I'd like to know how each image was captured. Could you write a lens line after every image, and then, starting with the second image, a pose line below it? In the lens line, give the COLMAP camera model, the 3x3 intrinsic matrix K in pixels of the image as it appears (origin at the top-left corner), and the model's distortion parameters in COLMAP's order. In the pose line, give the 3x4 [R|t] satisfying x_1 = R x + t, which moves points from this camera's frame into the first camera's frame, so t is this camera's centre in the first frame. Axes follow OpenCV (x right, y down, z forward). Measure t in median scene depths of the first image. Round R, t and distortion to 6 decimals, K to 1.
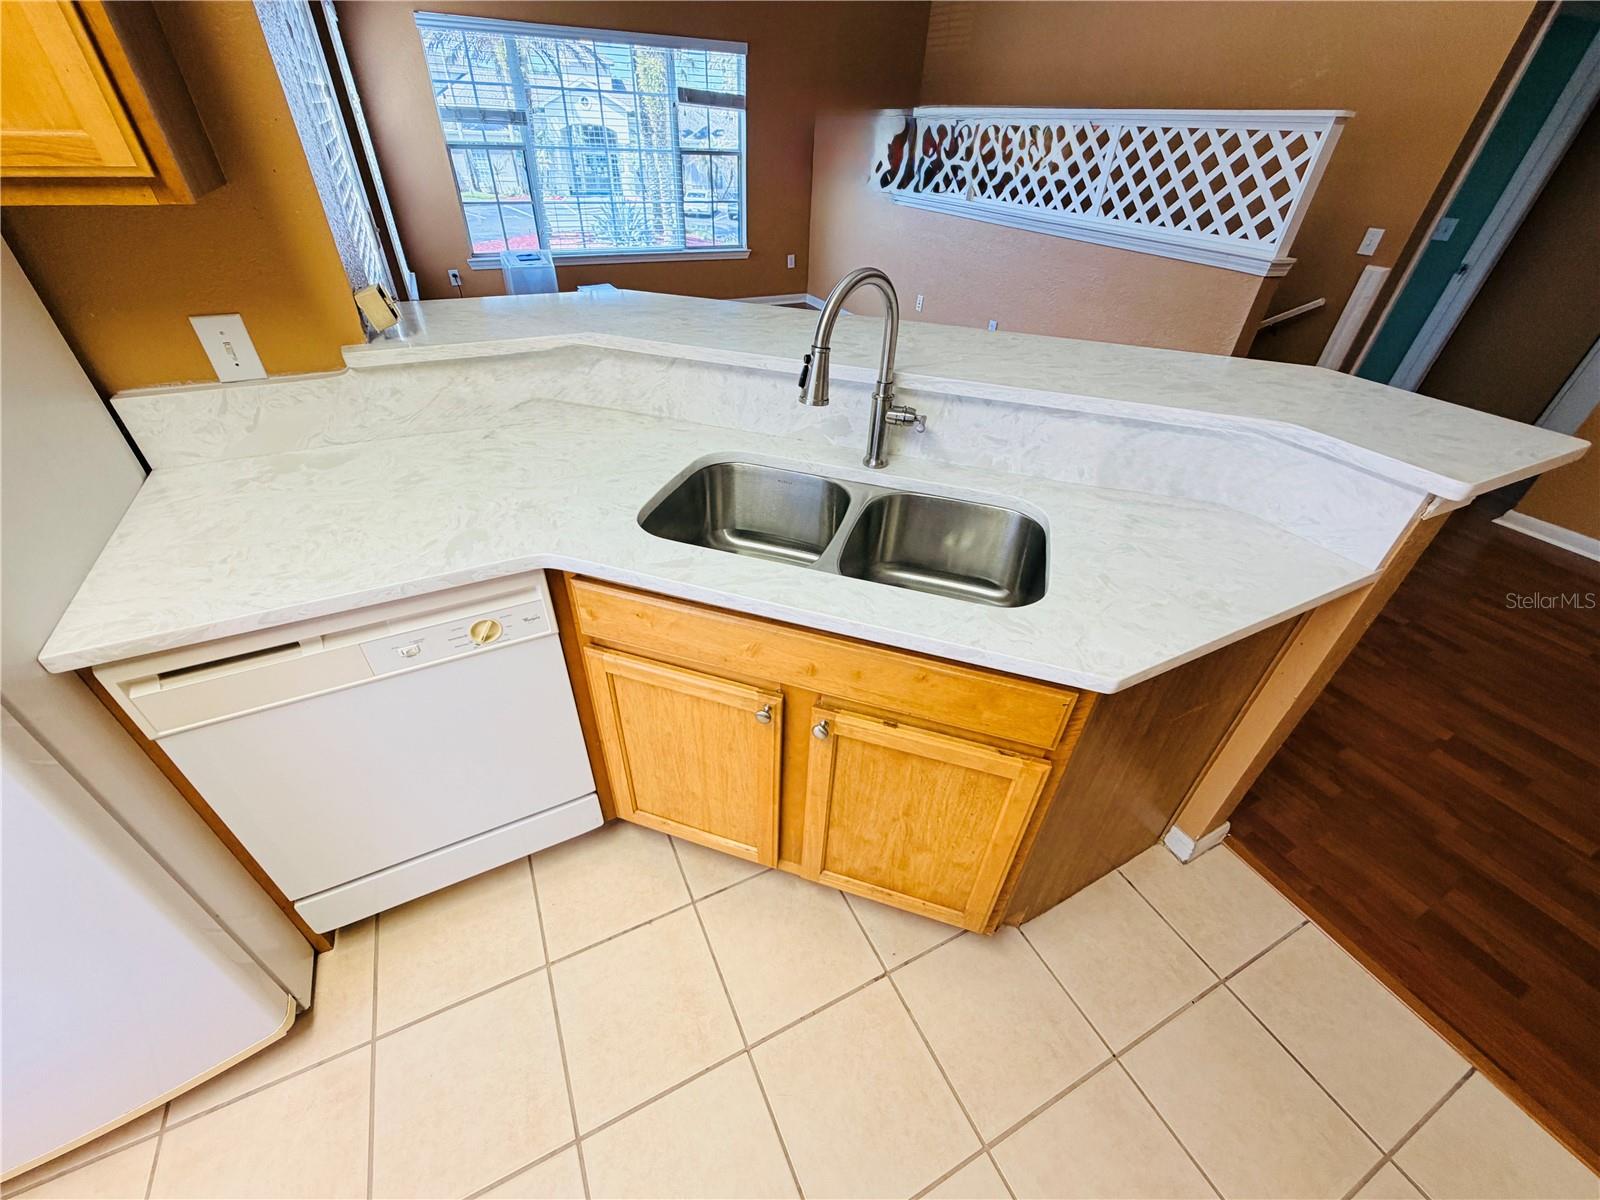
lens RADIAL K [[641.0, 0, 795.9], [0, 641.0, 602.0], [0, 0, 1]] dist [0.000552, -0.000062]
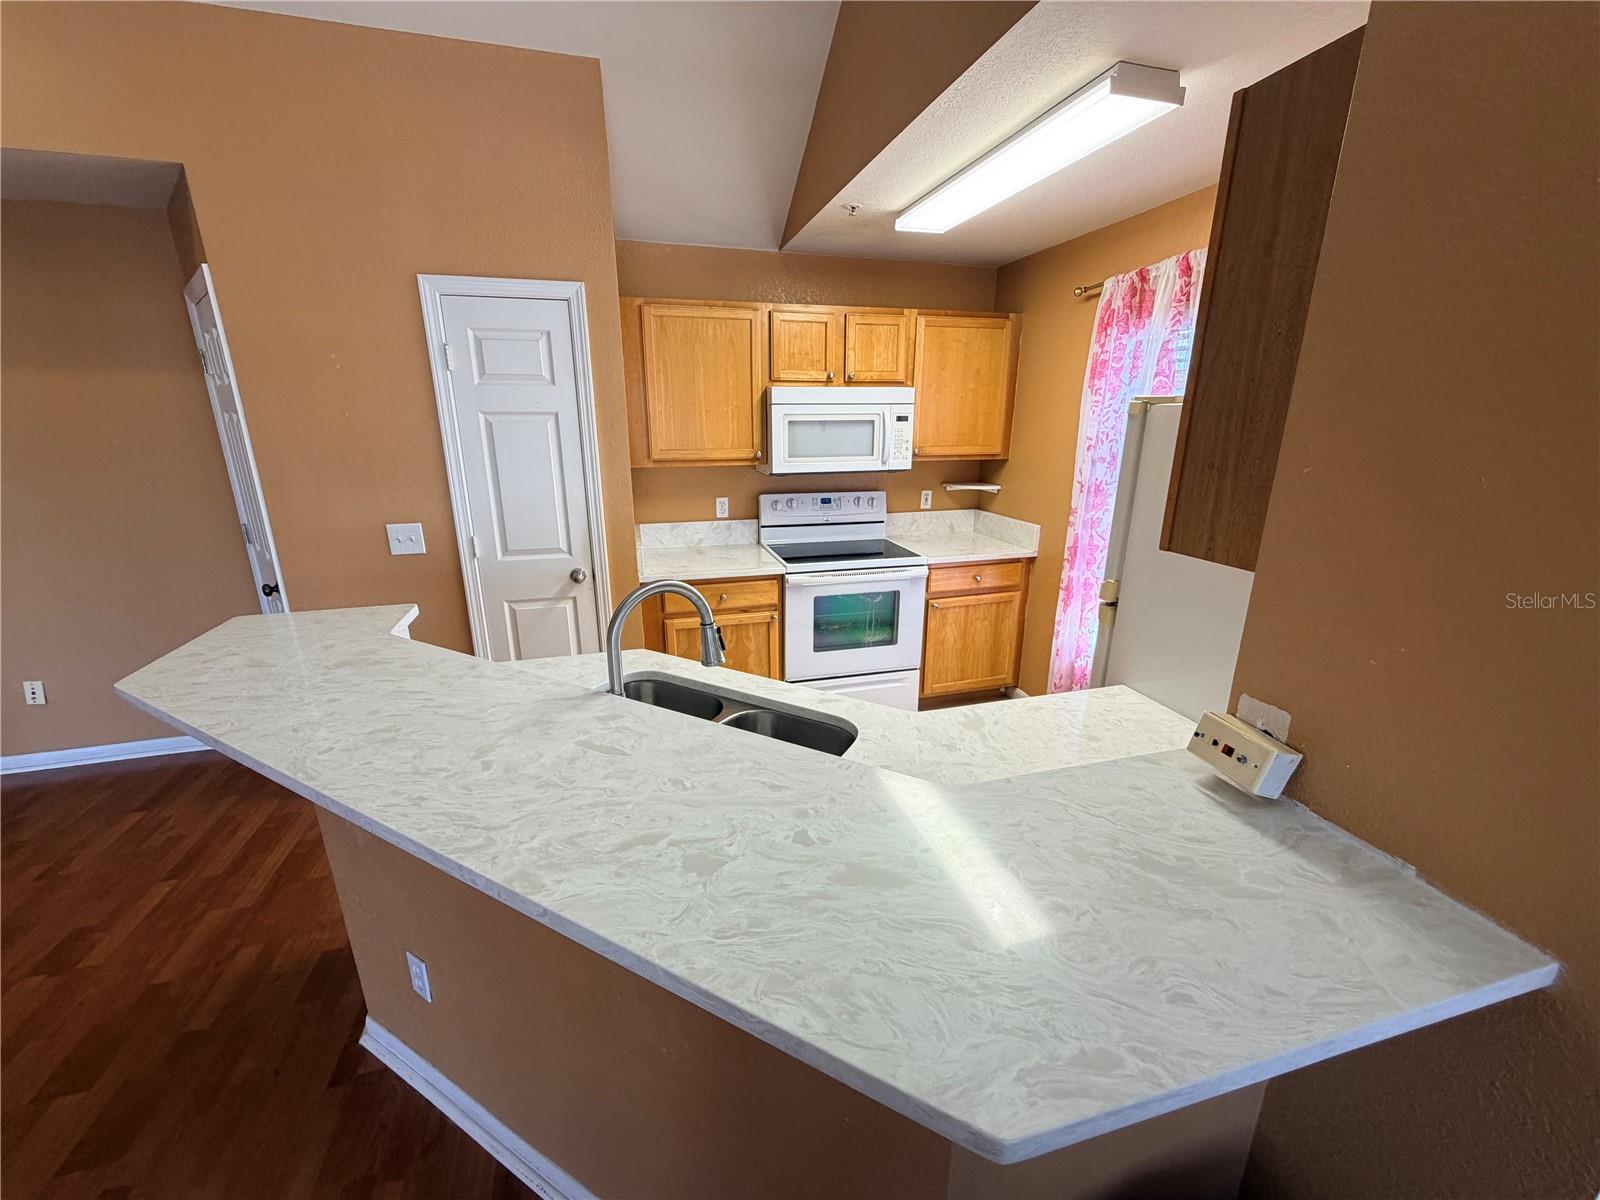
lens RADIAL K [[641.0, 0, 795.9], [0, 641.0, 602.0], [0, 0, 1]] dist [0.000552, -0.000062]
pose [[-0.979274, -0.092326, 0.180271, -0.310164], [0.090609, 0.596321, 0.797616, -1.233972], [-0.181140, 0.797419, -0.575597, 1.449463]]
